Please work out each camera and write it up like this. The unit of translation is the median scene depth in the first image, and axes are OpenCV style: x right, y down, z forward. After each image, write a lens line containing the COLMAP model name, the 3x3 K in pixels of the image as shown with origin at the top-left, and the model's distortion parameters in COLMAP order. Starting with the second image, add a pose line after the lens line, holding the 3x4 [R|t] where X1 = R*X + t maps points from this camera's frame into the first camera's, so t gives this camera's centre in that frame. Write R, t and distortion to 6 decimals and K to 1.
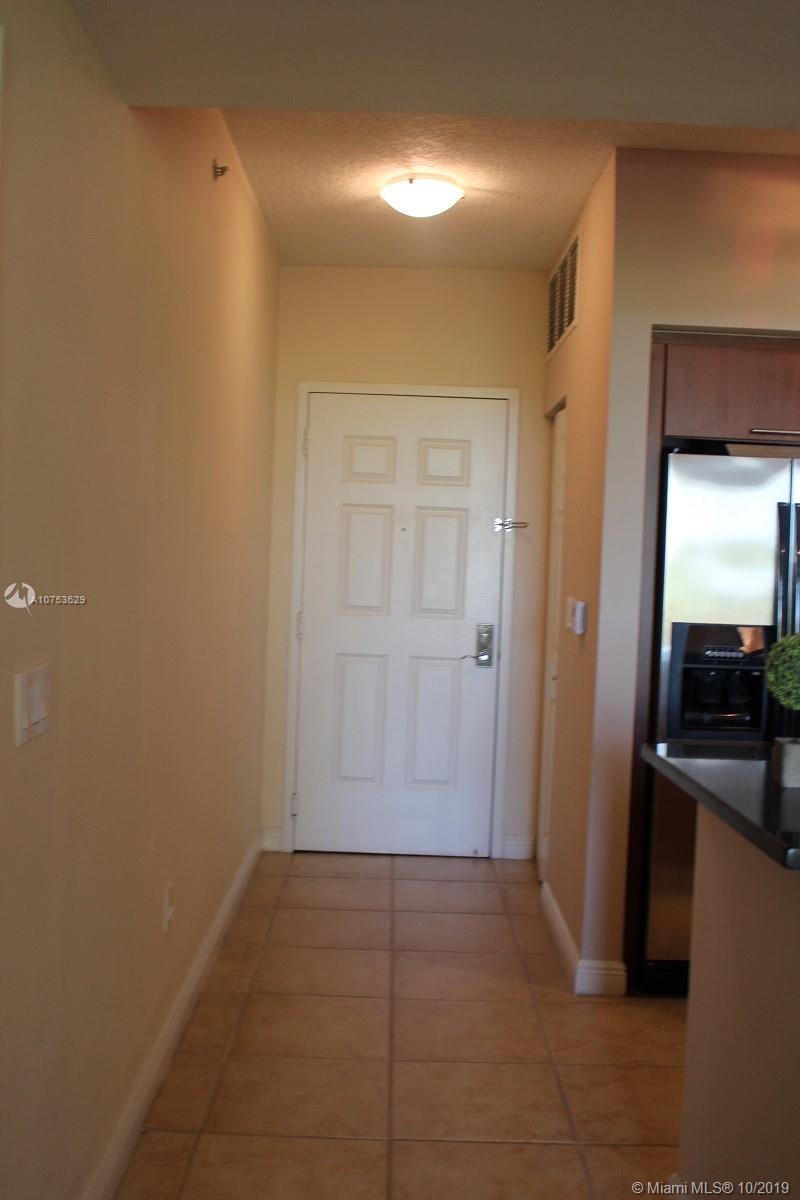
lens RADIAL K [[1235.8, 0, 400.0], [0, 1235.8, 600.0], [0, 0, 1]] dist [-0.126493, 0.001295]
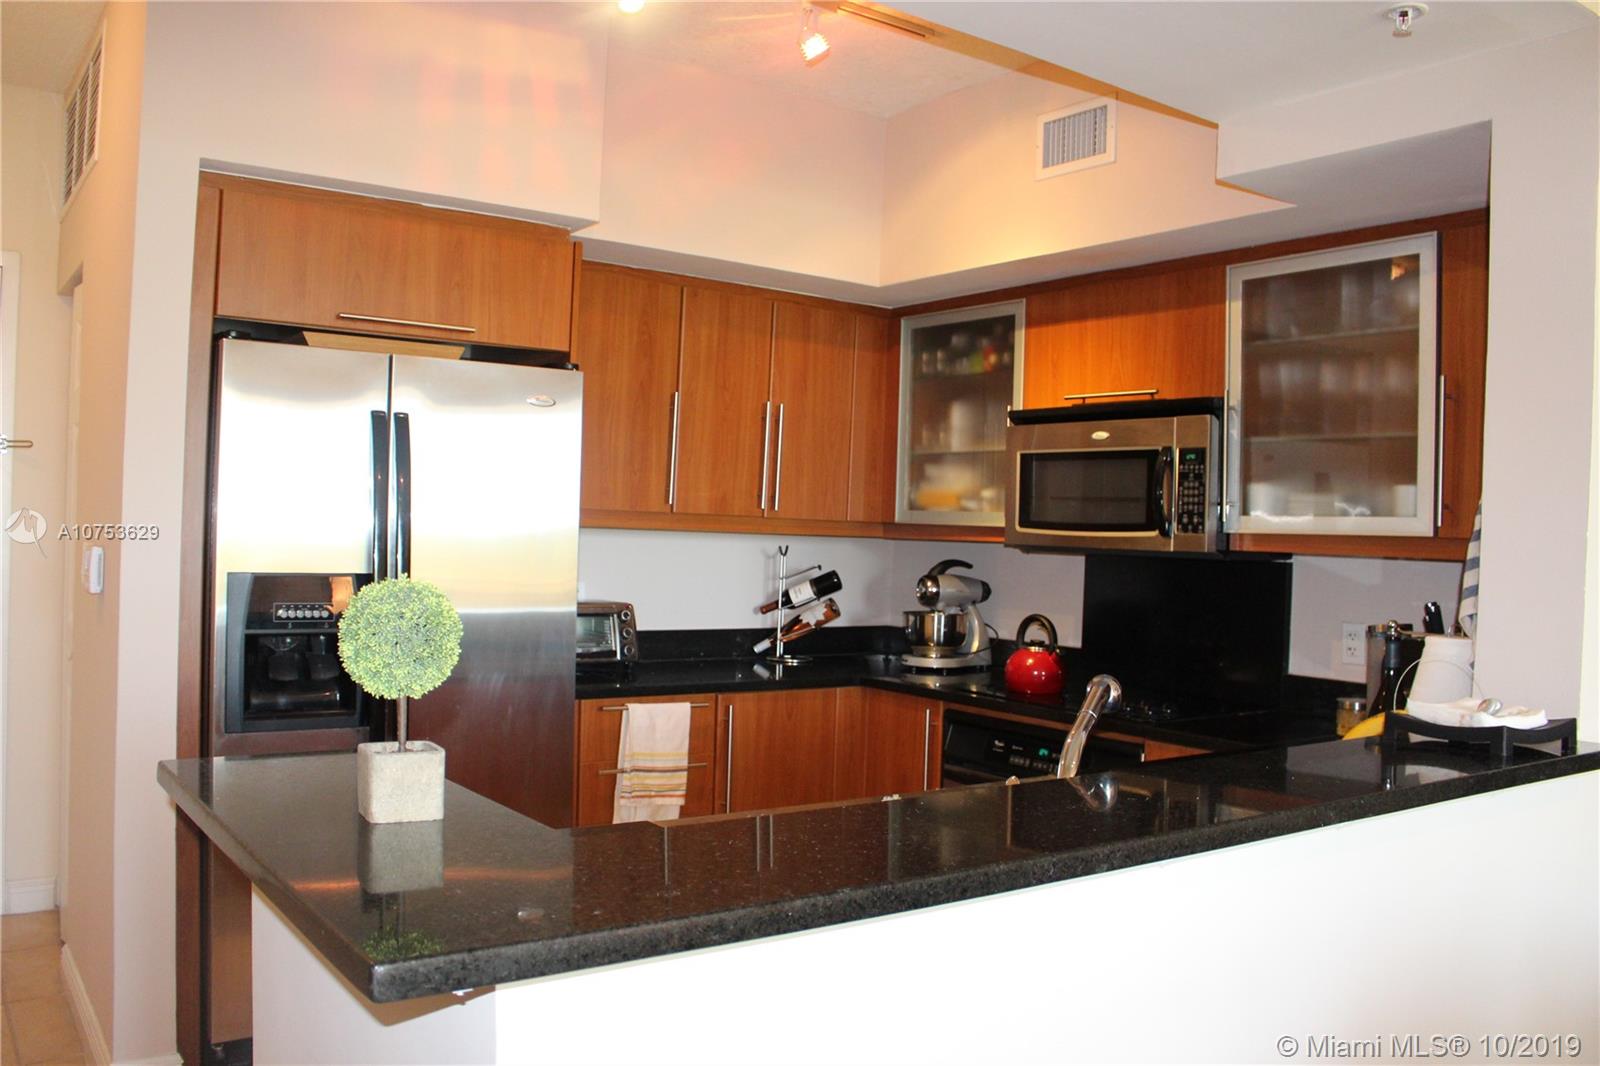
lens RADIAL K [[1355.5, 0, 800.0], [0, 1355.5, 533.0], [0, 0, 1]] dist [-0.144266, 0.128345]
pose [[0.833433, -0.010298, 0.552525, 0.070452], [0.019344, 0.999757, -0.010544, 0.009629], [-0.552282, 0.019476, 0.833430, 0.160876]]
